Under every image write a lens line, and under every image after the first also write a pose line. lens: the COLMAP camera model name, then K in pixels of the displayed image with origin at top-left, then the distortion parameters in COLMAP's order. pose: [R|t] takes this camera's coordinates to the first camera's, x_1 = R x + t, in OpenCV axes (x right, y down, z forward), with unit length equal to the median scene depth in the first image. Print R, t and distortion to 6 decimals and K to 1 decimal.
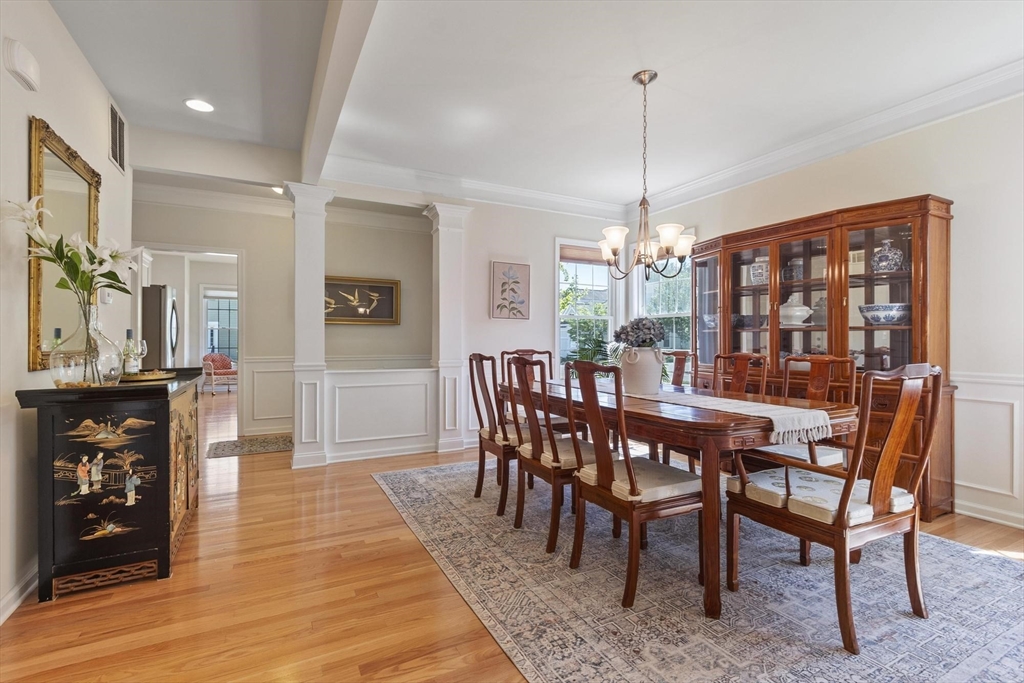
lens RADIAL K [[478.4, 0, 514.0], [0, 478.4, 338.8], [0, 0, 1]] dist [-0.002193, -0.000727]
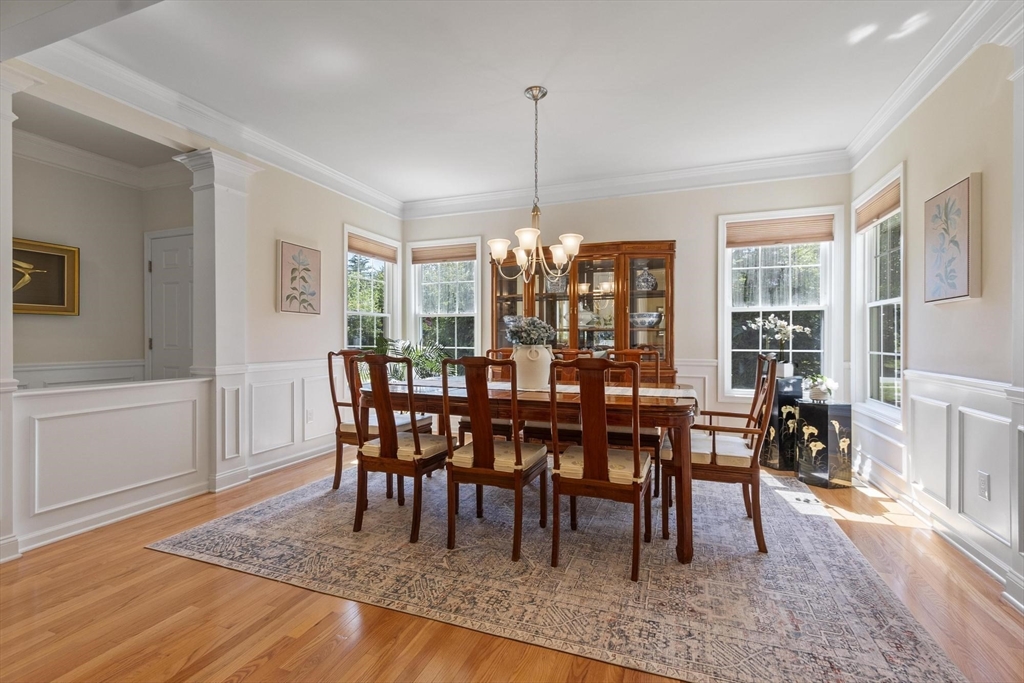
lens RADIAL K [[457.4, 0, 516.7], [0, 457.4, 338.7], [0, 0, 1]] dist [0.001457, -0.001142]
pose [[0.739532, -0.000187, 0.673121, -0.367027], [-0.000275, 1.000000, 0.000579, 0.003093], [-0.673121, -0.000613, 0.739532, 0.222381]]
